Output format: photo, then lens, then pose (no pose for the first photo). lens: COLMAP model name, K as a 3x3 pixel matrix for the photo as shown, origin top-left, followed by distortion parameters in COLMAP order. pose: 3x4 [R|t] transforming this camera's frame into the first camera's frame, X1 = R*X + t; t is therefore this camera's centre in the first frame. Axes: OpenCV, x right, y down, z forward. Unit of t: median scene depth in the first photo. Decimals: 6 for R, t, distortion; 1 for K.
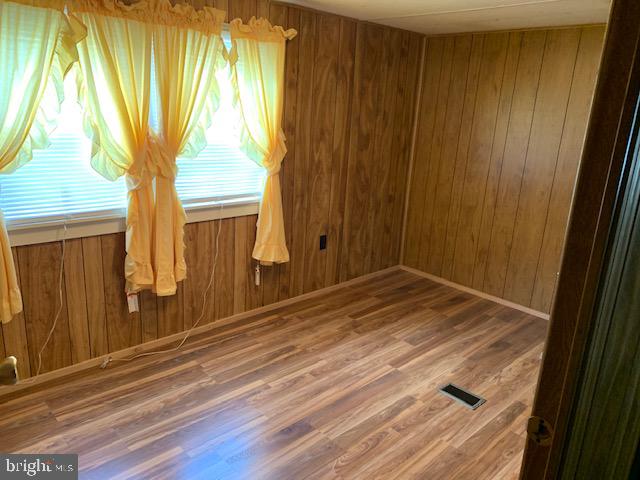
lens RADIAL K [[497.4, 0, 320.0], [0, 497.4, 240.0], [0, 0, 1]] dist [0.010165, 0.002705]
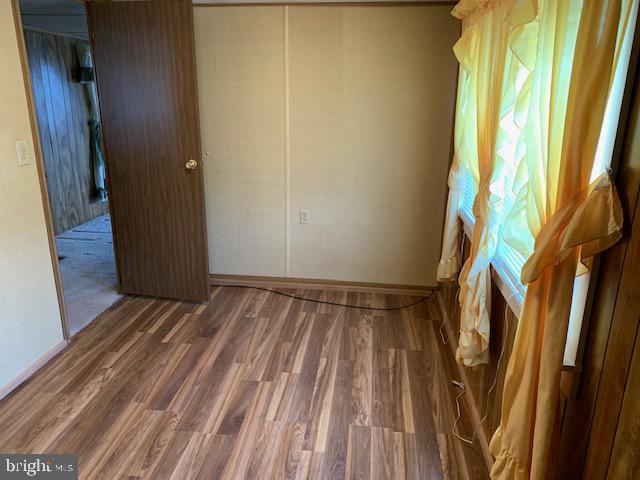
lens RADIAL K [[497.4, 0, 320.0], [0, 497.4, 240.0], [0, 0, 1]] dist [0.010165, 0.002705]
pose [[-0.771529, 0.125516, -0.623689, 0.398635], [-0.220252, 0.867023, 0.446946, -0.430299], [0.596851, 0.482201, -0.641288, 1.578511]]
